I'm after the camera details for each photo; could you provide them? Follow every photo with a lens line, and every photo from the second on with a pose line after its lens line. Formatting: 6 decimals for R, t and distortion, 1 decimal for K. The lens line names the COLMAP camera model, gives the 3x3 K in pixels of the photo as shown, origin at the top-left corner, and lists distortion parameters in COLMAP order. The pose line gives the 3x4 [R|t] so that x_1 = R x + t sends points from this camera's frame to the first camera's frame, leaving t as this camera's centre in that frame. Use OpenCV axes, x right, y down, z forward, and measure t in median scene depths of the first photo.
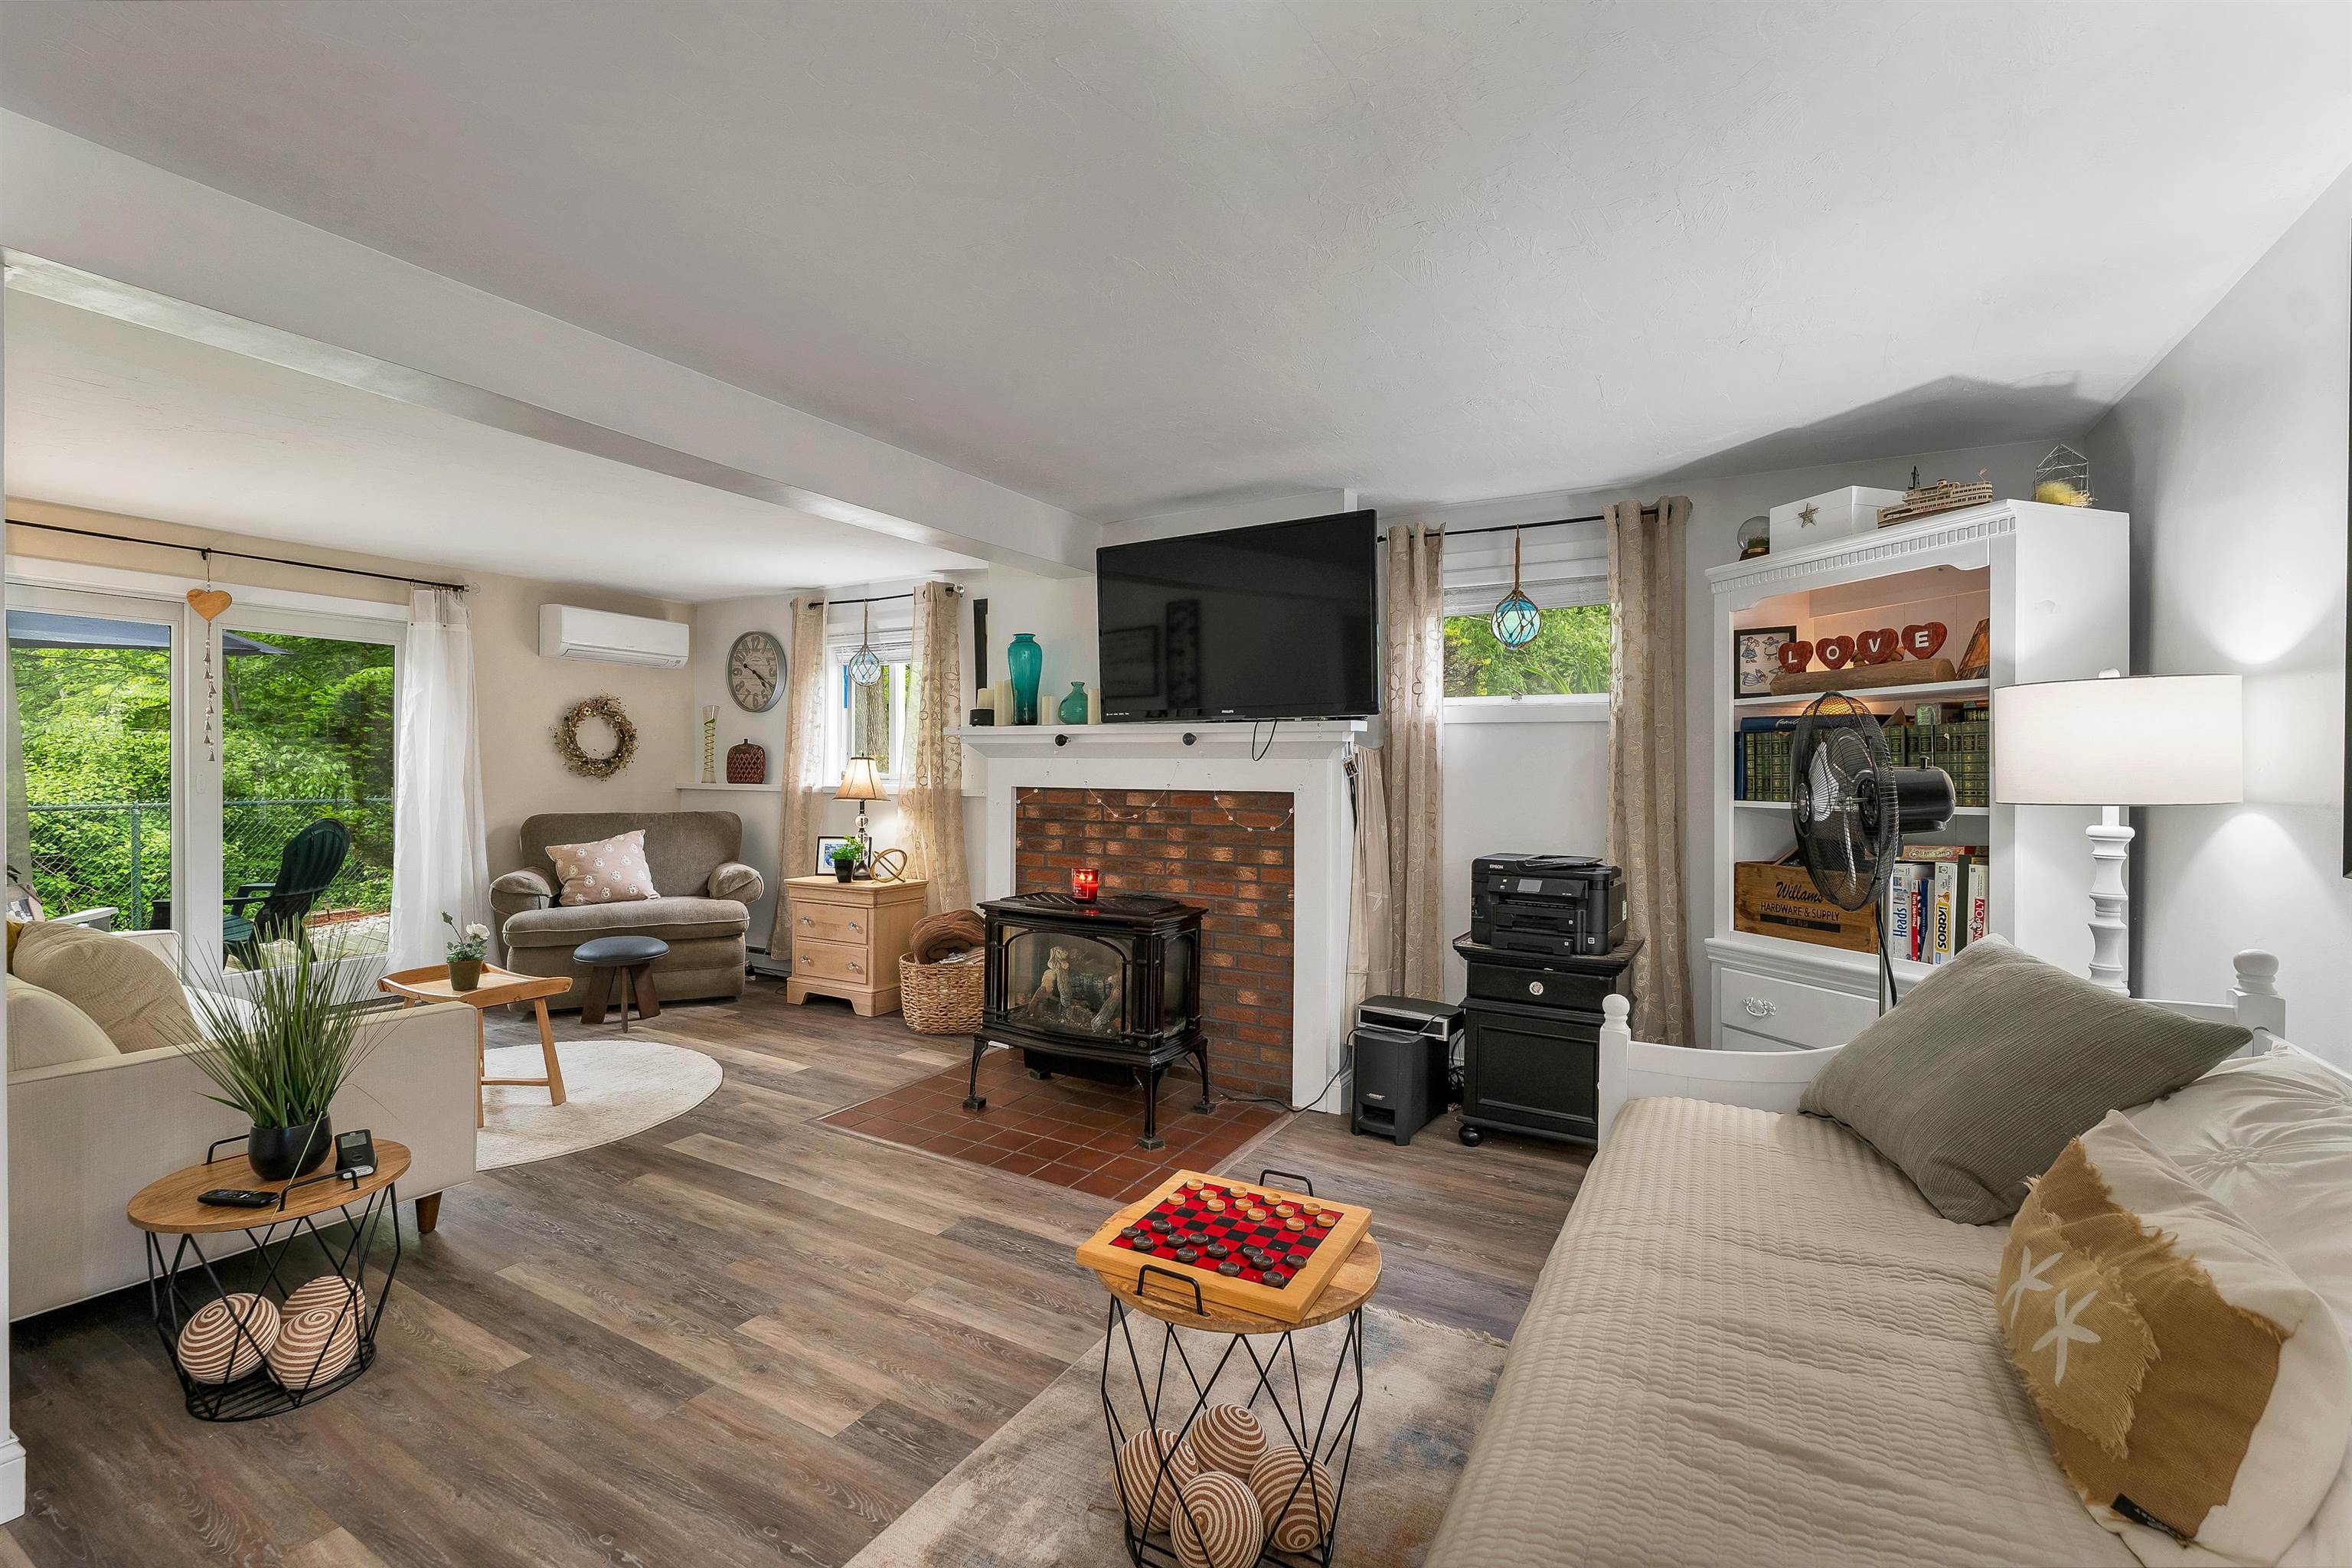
lens RADIAL K [[1023.0, 0, 1165.9], [0, 1023.0, 778.7], [0, 0, 1]] dist [0.001396, -0.000802]
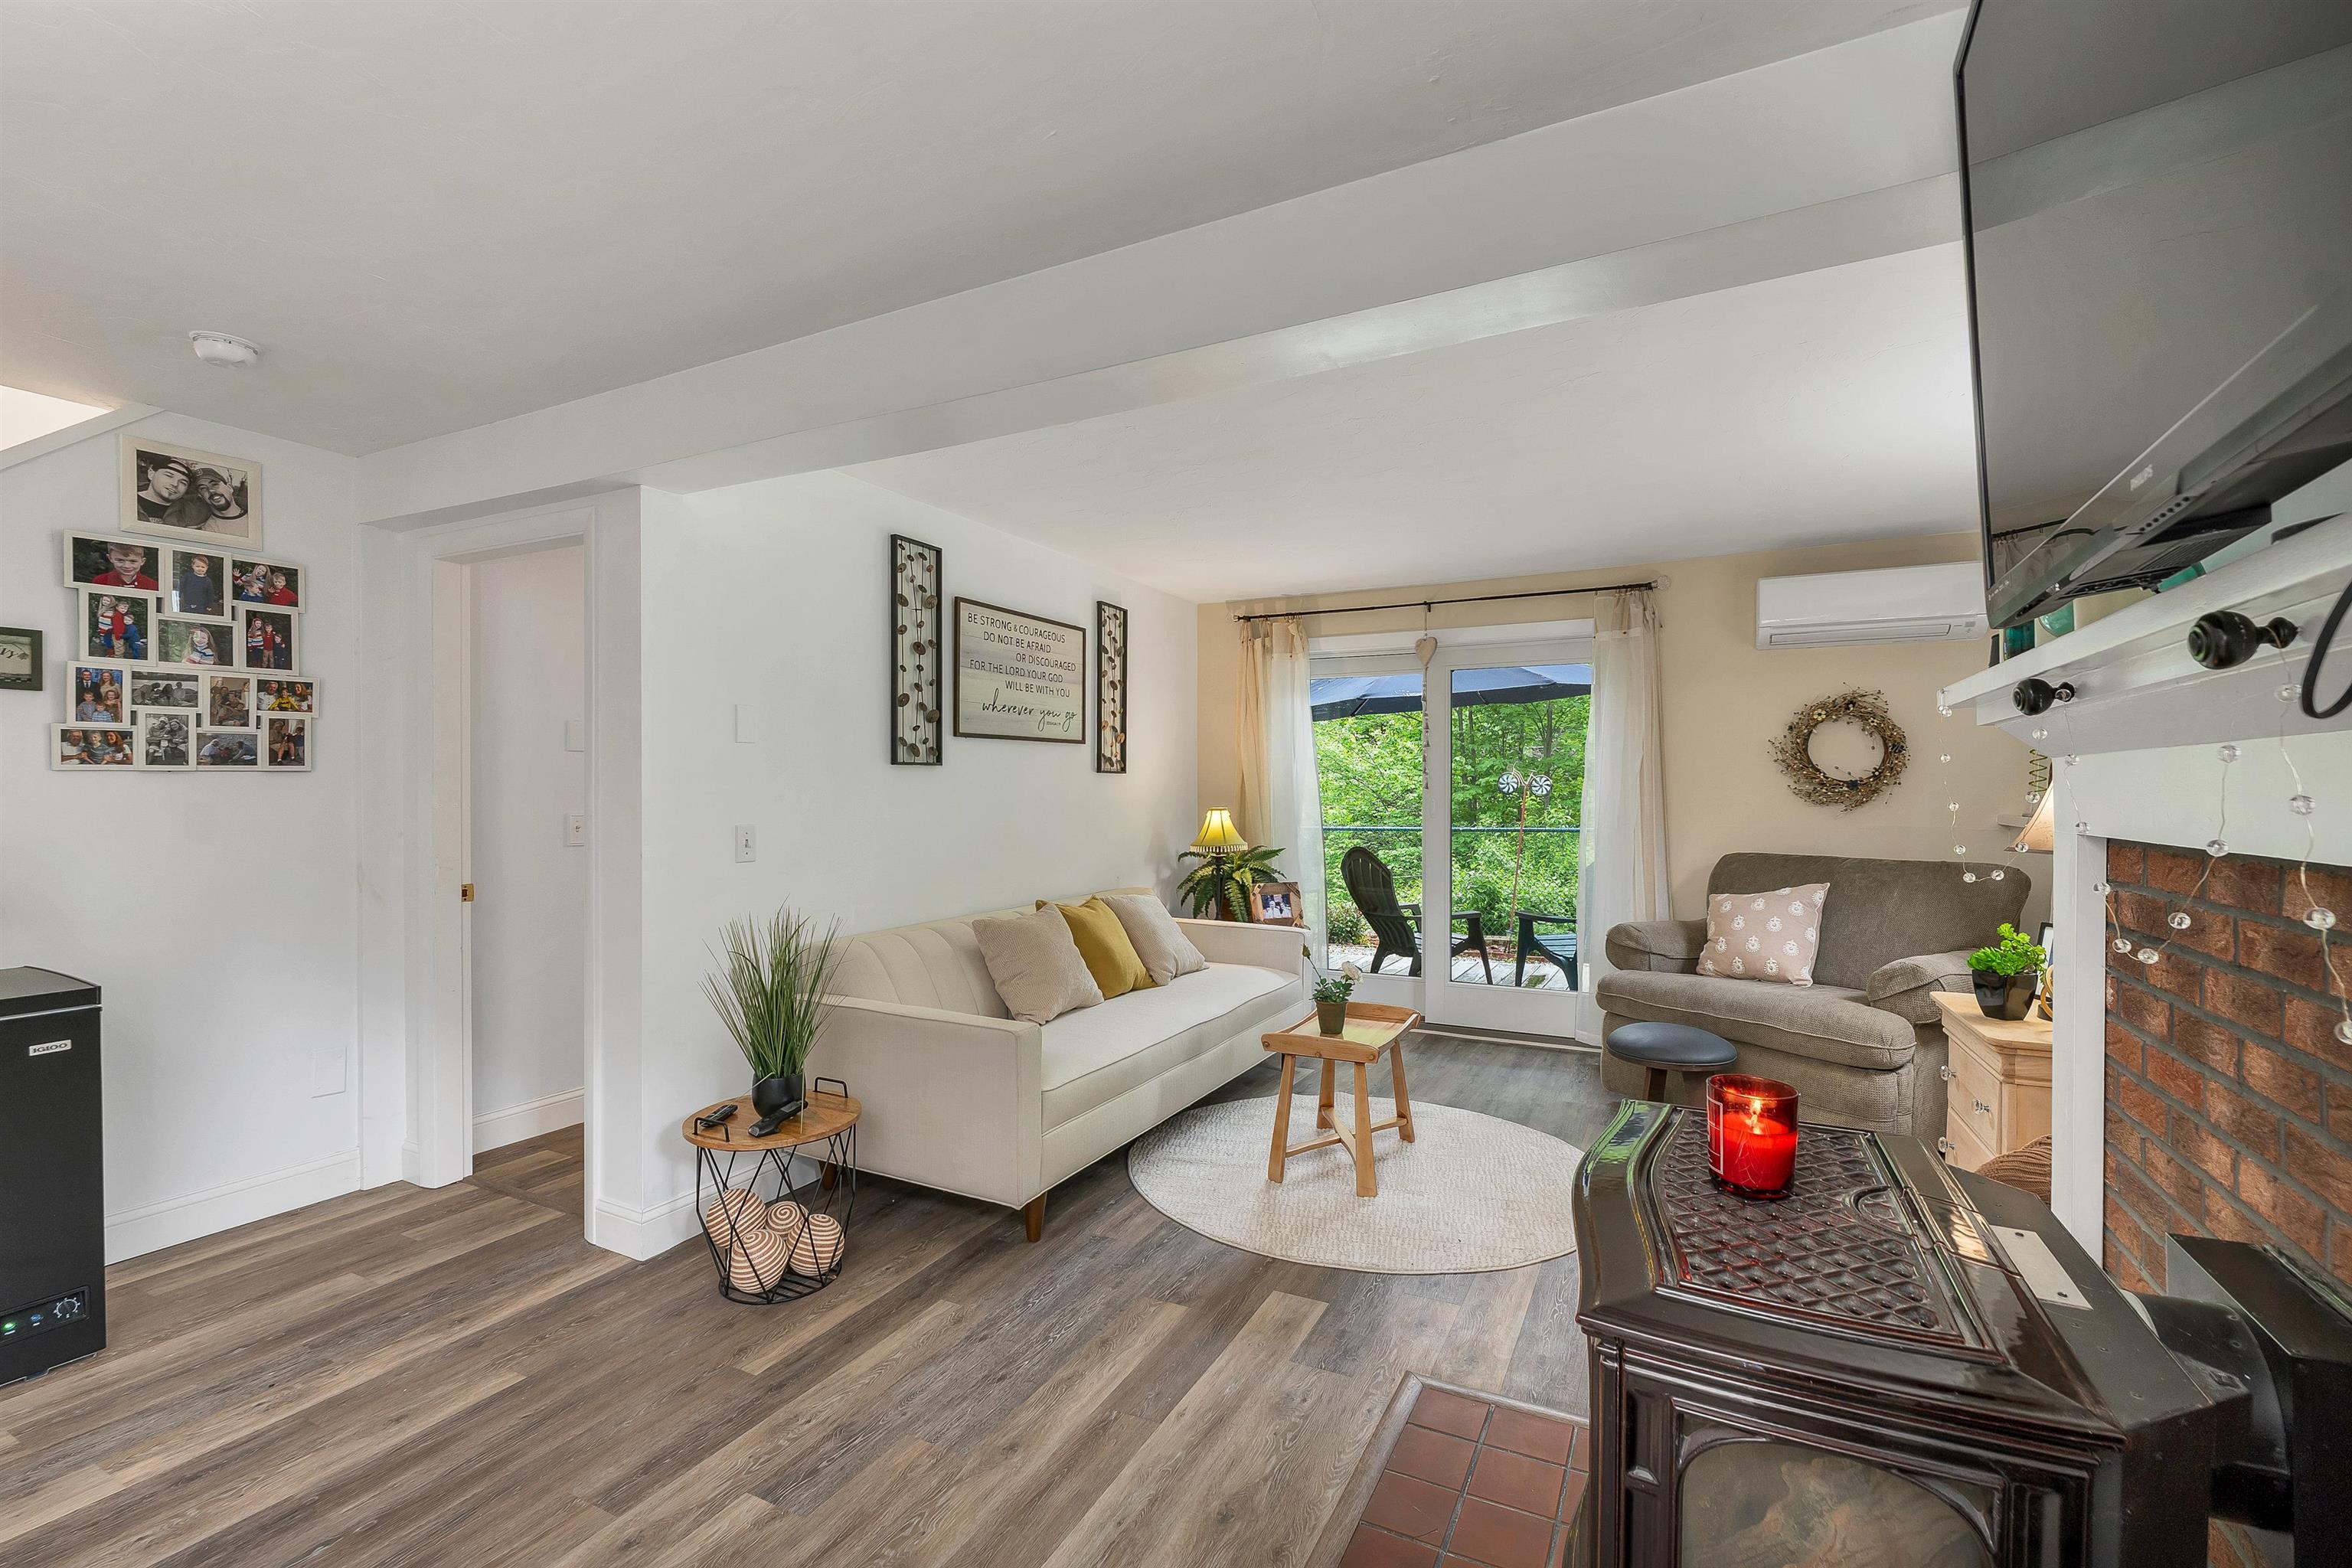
lens RADIAL K [[1045.0, 0, 1160.2], [0, 1045.0, 787.9], [0, 0, 1]] dist [0.001044, 0.000226]
pose [[0.033302, -0.012298, -0.999370, 0.236134], [-0.006504, 0.999900, -0.012521, -0.002653], [0.999424, 0.006917, 0.033218, 0.742982]]
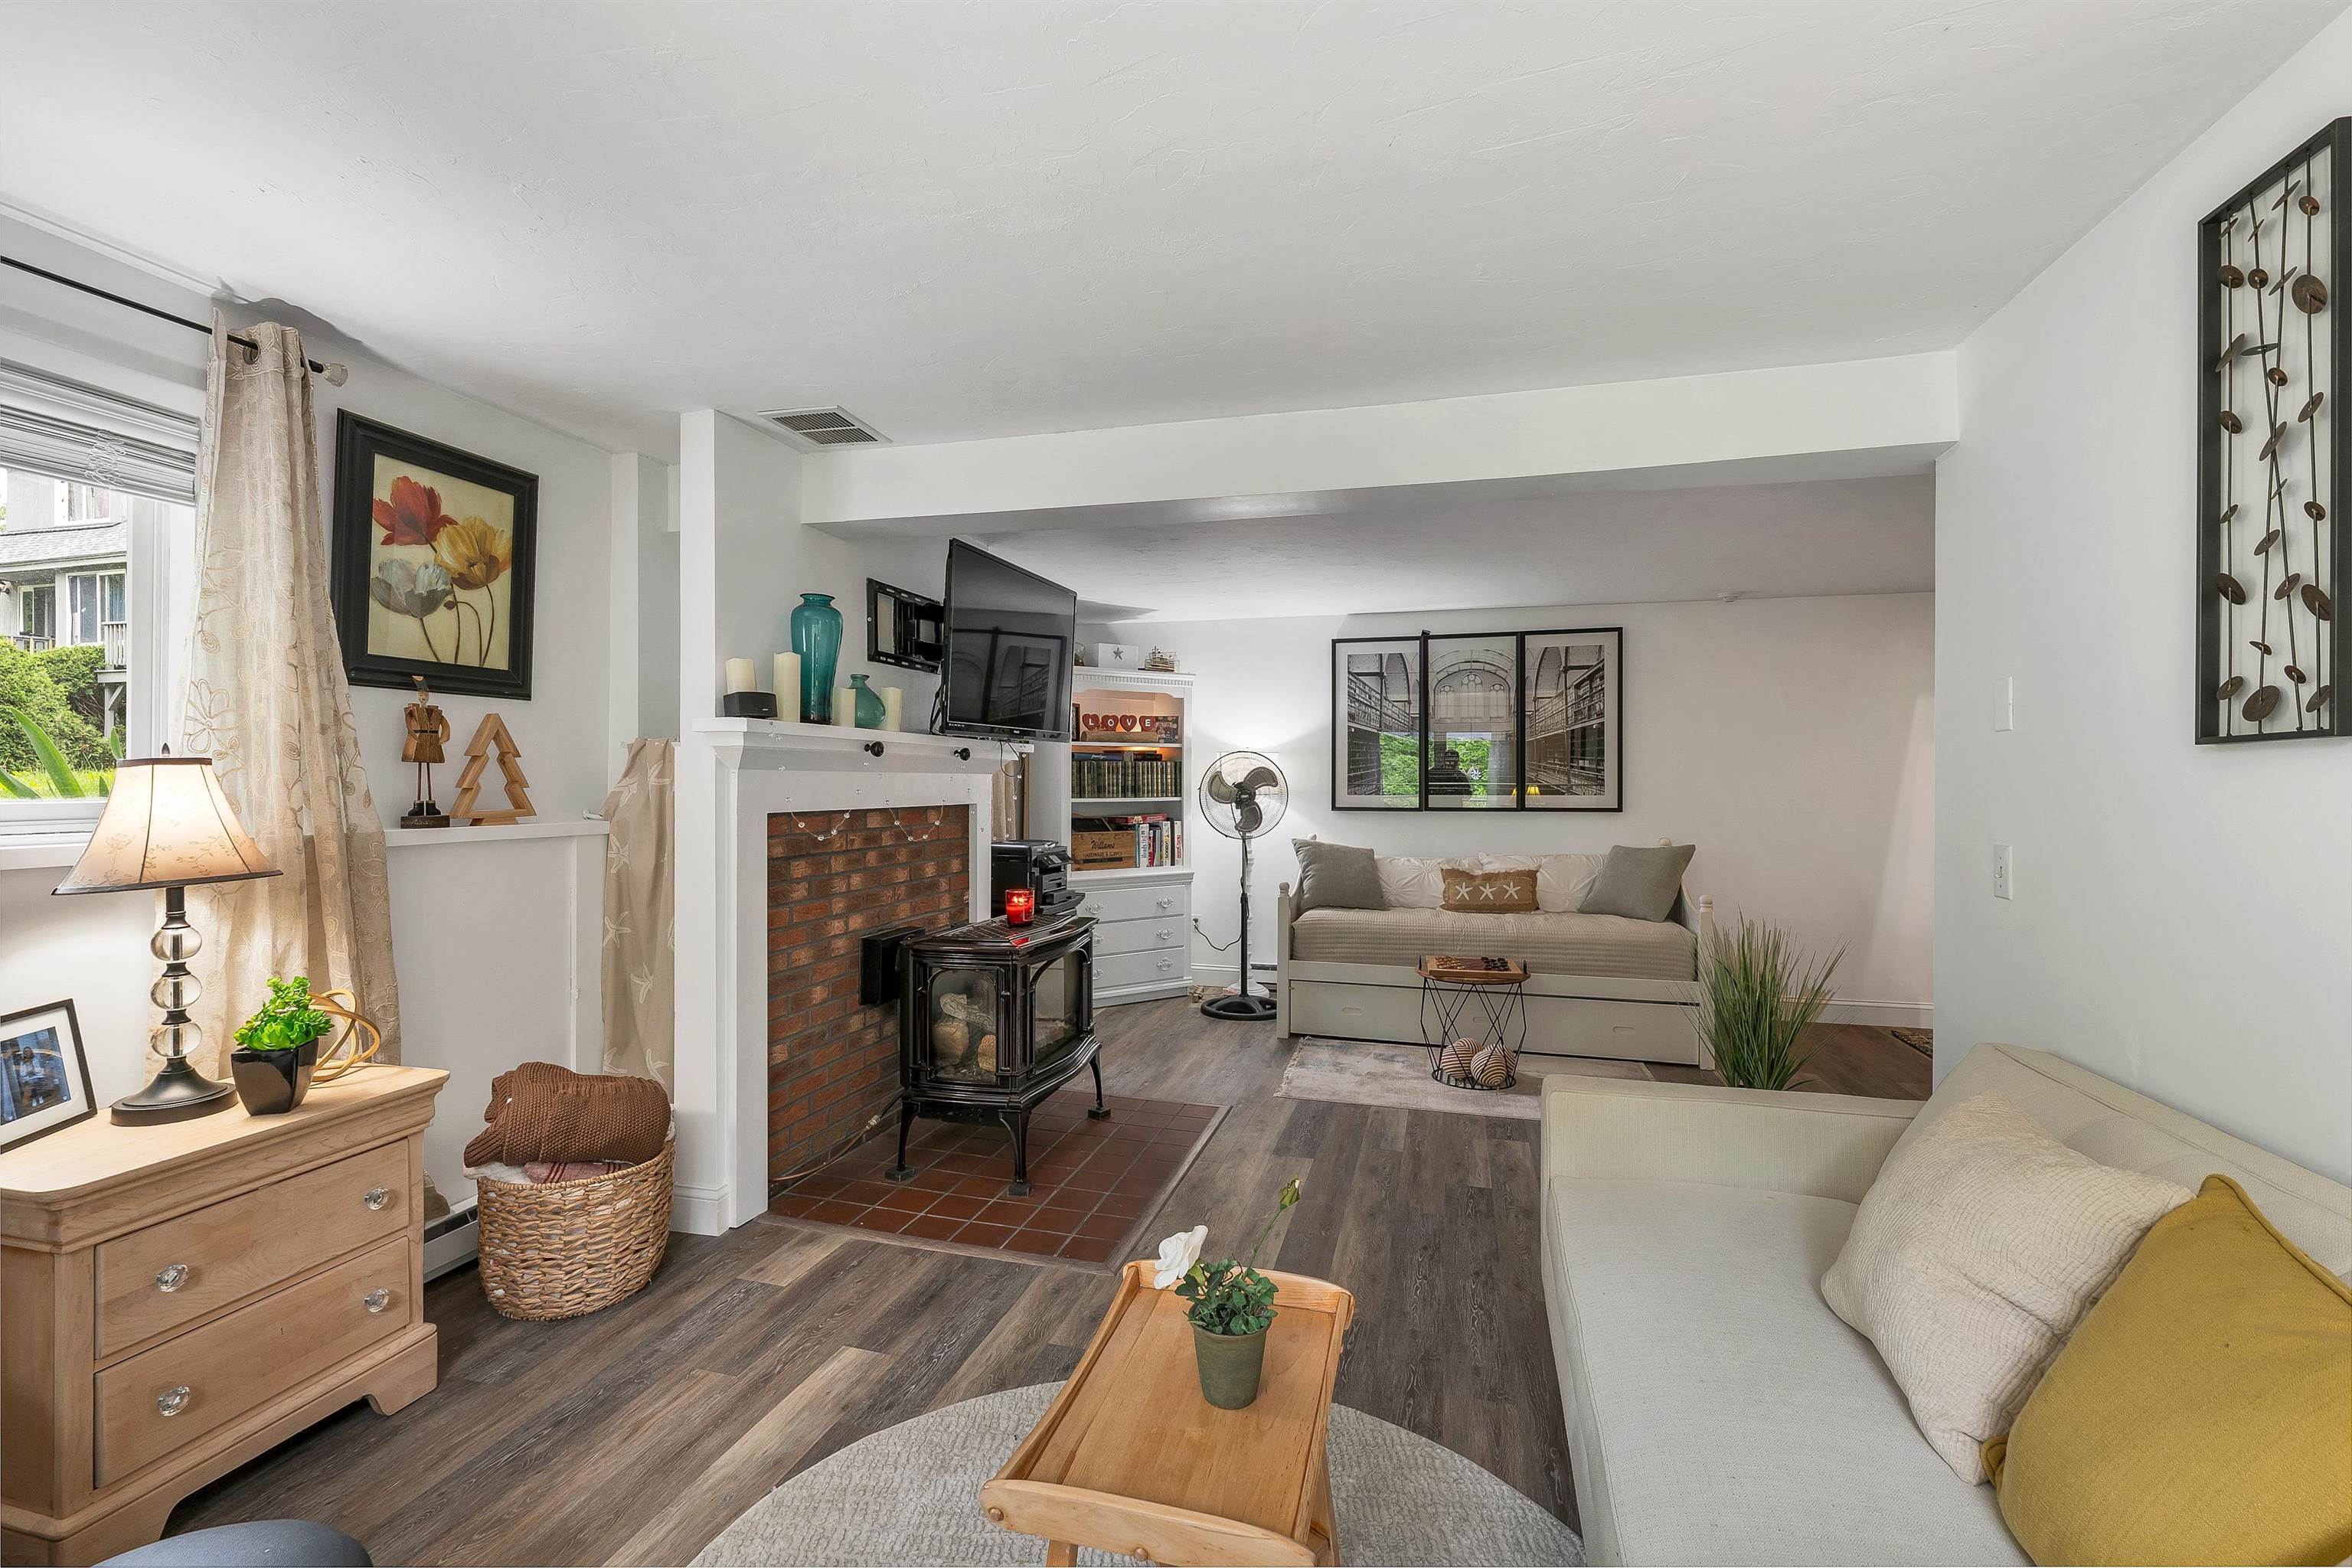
lens RADIAL K [[1000.7, 0, 1176.0], [0, 1000.7, 784.0], [0, 0, 1]] dist [0.000656, -0.000032]
pose [[-0.250846, -0.013089, 0.967938, -0.945629], [-0.001037, 0.999912, 0.013252, -0.022144], [-0.968026, 0.002321, -0.250838, 1.016774]]
